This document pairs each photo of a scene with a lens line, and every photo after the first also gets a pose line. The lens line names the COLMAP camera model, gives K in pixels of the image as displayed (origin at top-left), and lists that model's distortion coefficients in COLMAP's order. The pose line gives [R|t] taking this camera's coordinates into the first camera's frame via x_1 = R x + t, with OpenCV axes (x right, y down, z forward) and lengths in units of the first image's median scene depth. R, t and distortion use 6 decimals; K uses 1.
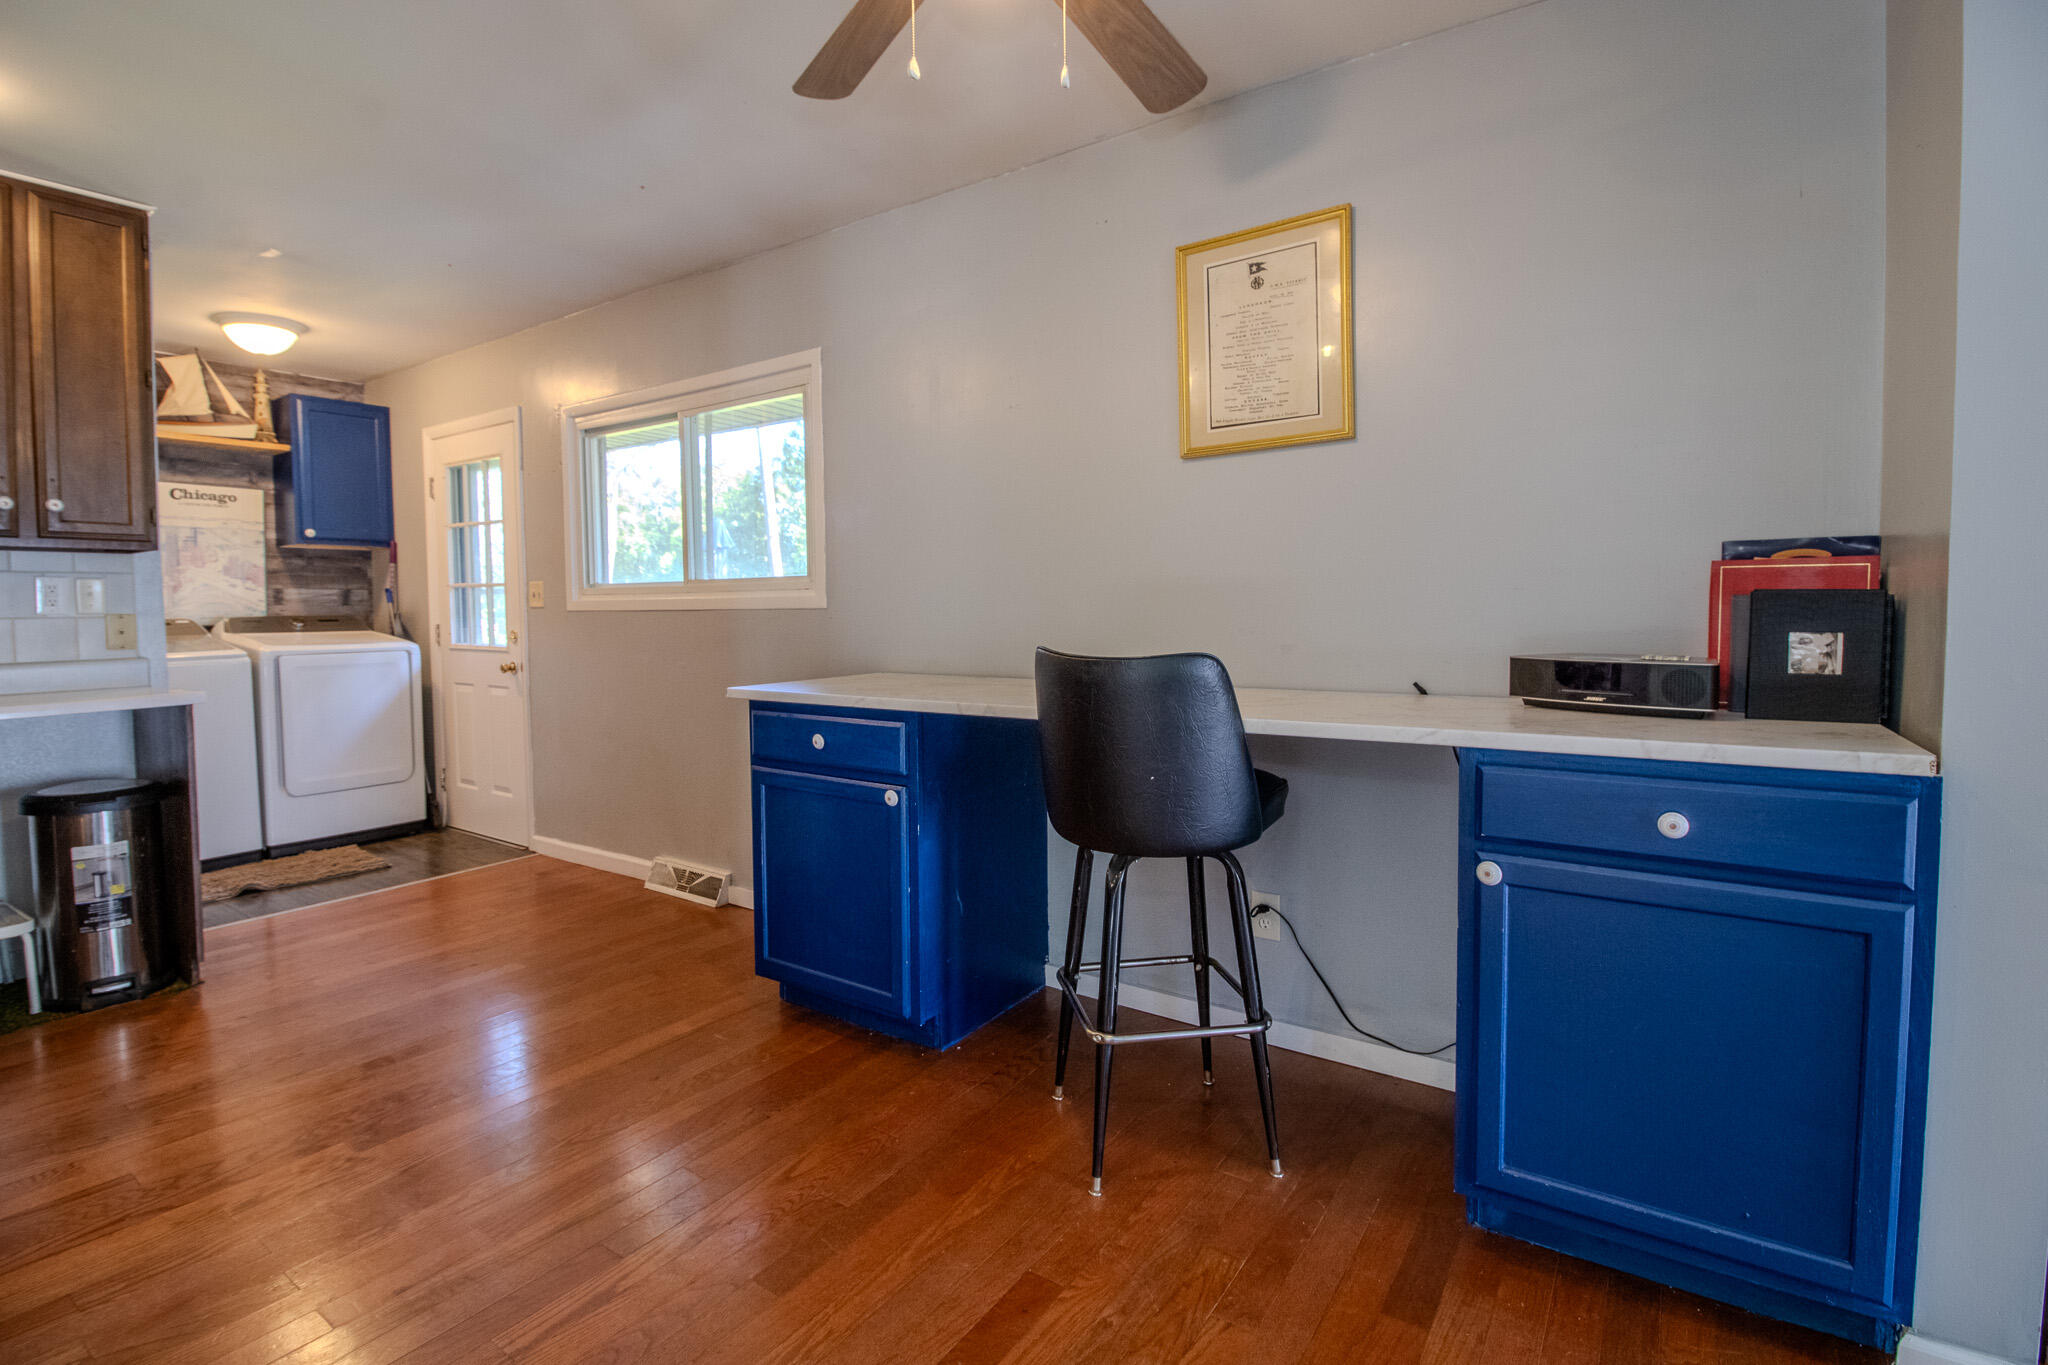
lens RADIAL K [[942.0, 0, 1022.2], [0, 942.0, 652.5], [0, 0, 1]] dist [-0.002276, -0.012709]
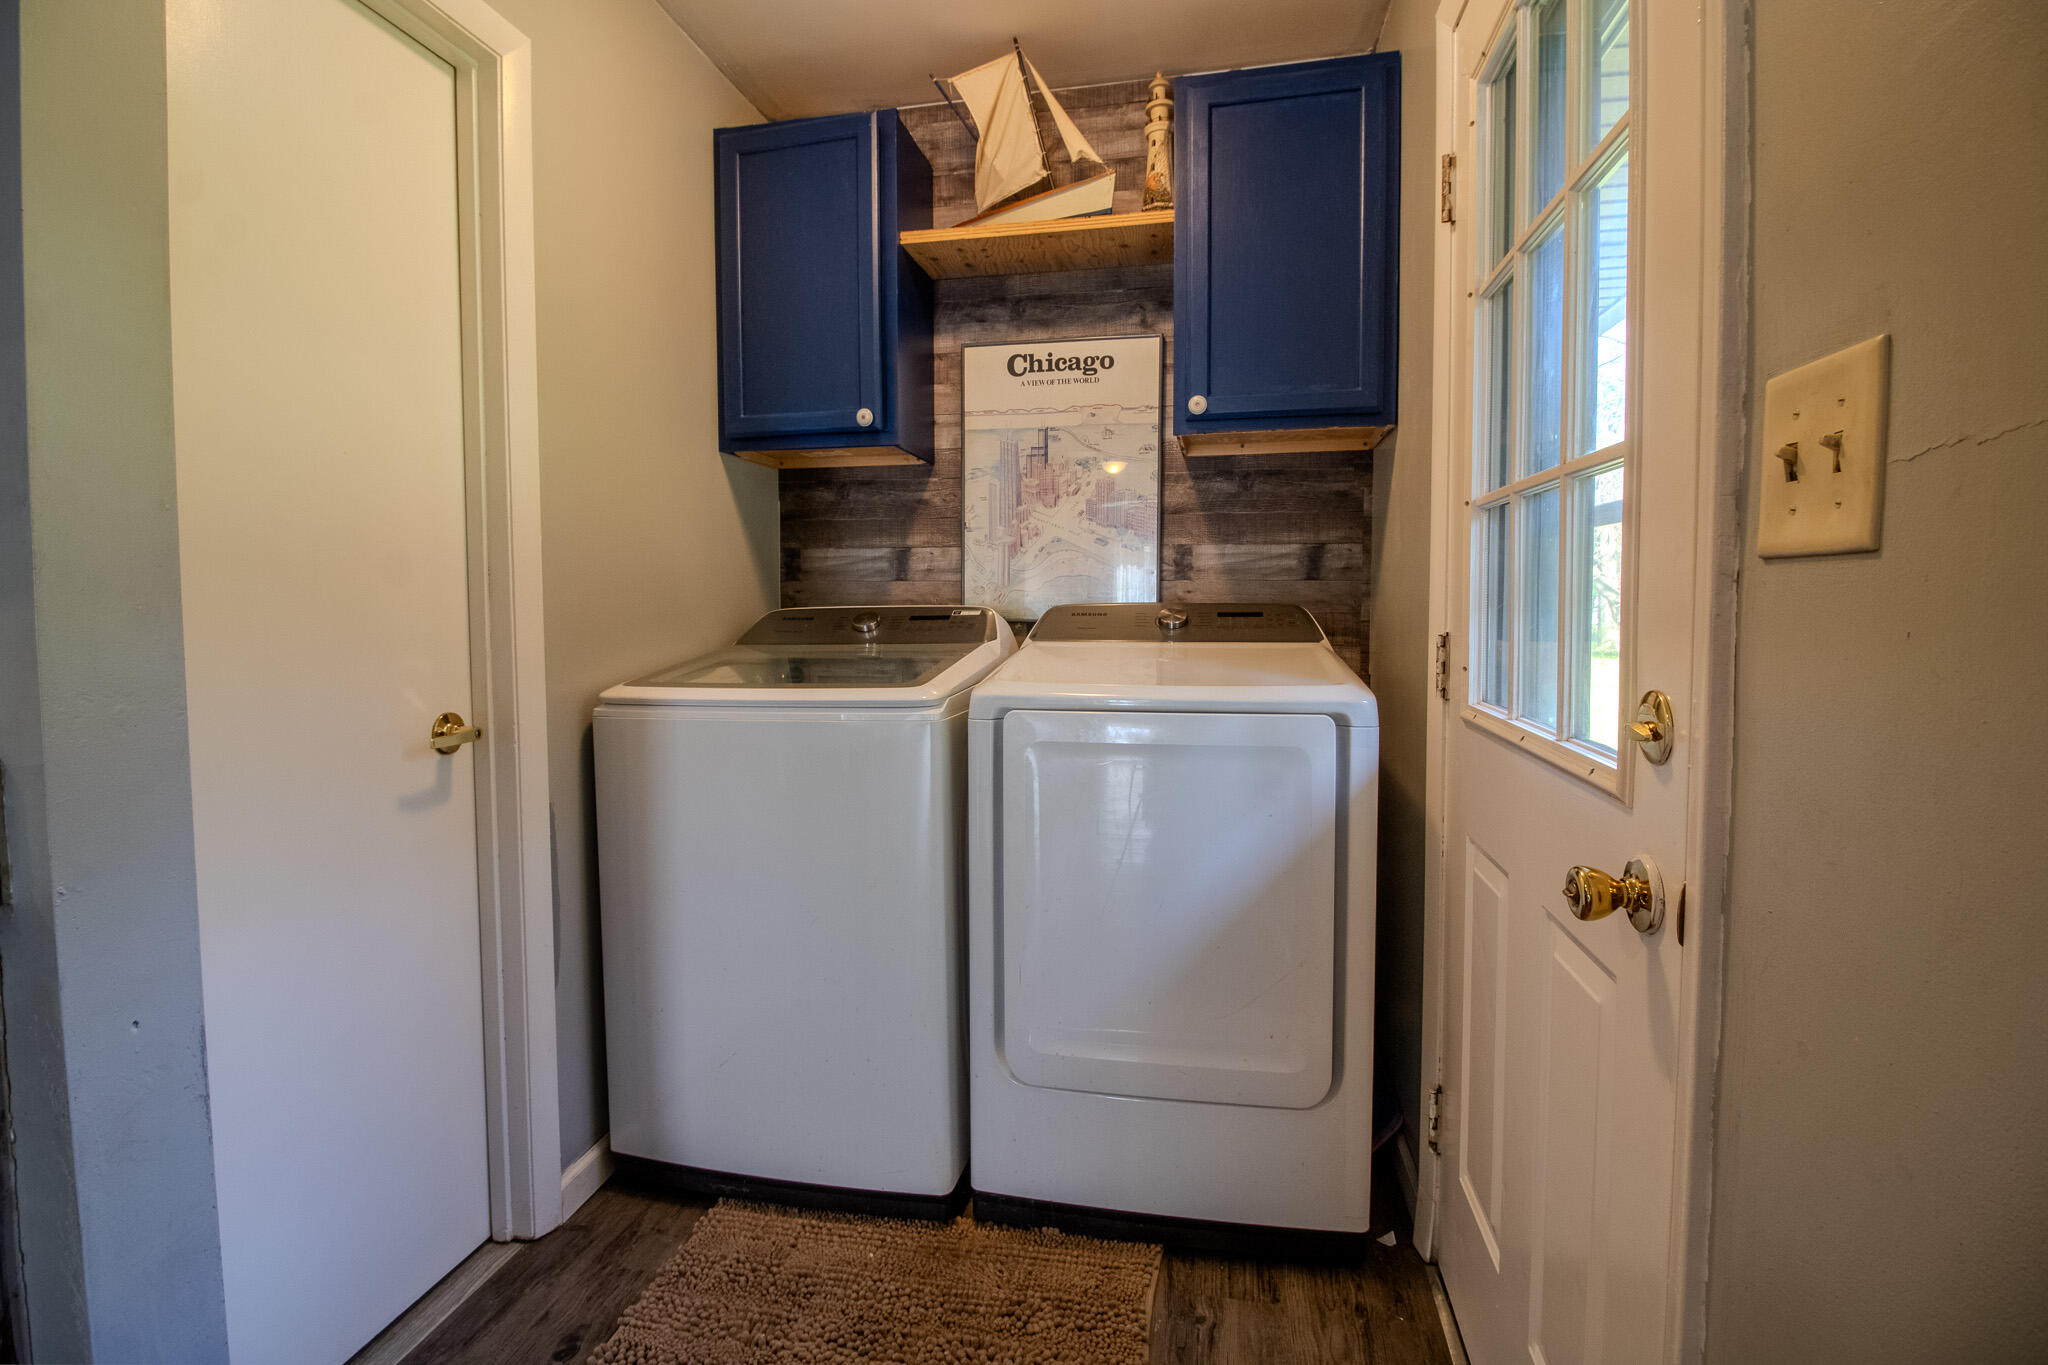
lens RADIAL K [[942.0, 0, 1022.2], [0, 942.0, 652.5], [0, 0, 1]] dist [-0.002276, -0.012709]
pose [[0.378390, 0.056579, -0.923916, -0.395733], [-0.041712, 0.998159, 0.044042, -0.032725], [0.924706, 0.021873, 0.380053, 0.769999]]
